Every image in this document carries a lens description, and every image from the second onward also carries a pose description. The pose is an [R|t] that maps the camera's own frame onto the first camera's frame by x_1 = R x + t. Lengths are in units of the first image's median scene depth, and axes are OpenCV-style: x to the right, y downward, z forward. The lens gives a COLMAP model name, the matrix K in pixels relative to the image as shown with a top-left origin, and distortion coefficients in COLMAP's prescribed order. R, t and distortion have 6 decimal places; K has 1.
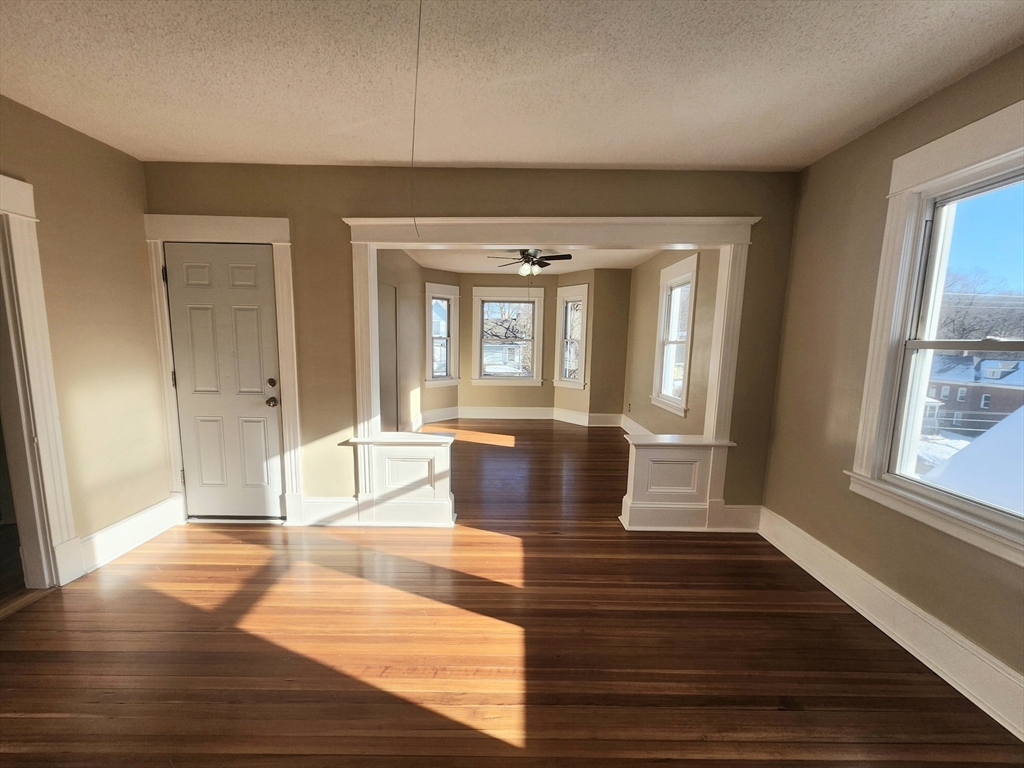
lens RADIAL K [[401.8, 0, 509.2], [0, 401.8, 388.4], [0, 0, 1]] dist [-0.001396, -0.000289]
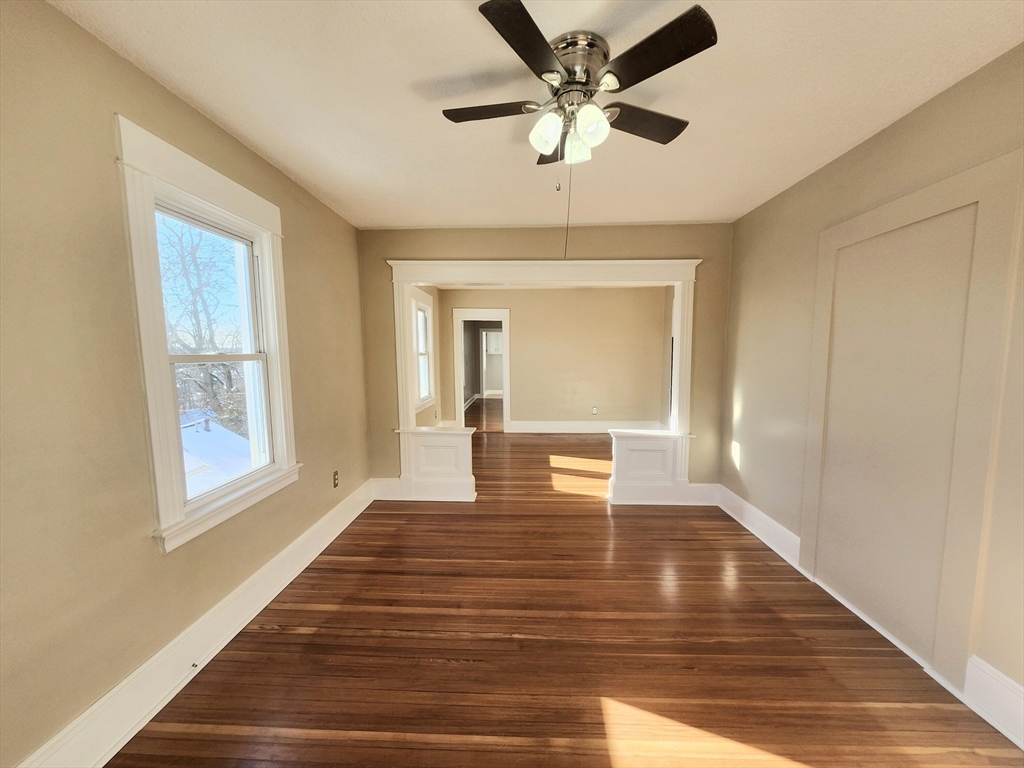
lens RADIAL K [[401.8, 0, 509.0], [0, 401.8, 389.5], [0, 0, 1]] dist [-0.001396, -0.000289]
pose [[-0.999129, -0.019616, 0.036834, 0.059639], [-0.011267, 0.976660, 0.214493, -0.119876], [-0.040181, 0.213891, -0.976031, 0.956895]]
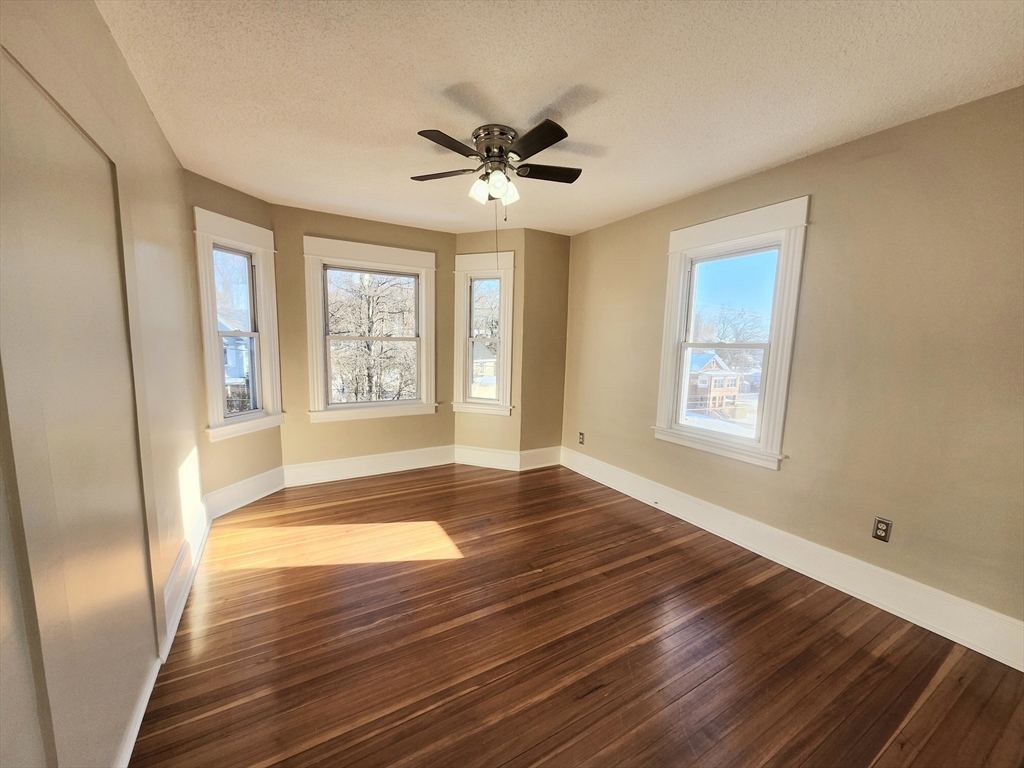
lens RADIAL K [[401.8, 0, 510.9], [0, 401.8, 391.9], [0, 0, 1]] dist [-0.001396, -0.000289]
pose [[0.864229, -0.059900, 0.499520, -0.129920], [0.051121, 0.998203, 0.031254, -0.052813], [-0.500495, -0.001474, 0.865738, 0.412459]]
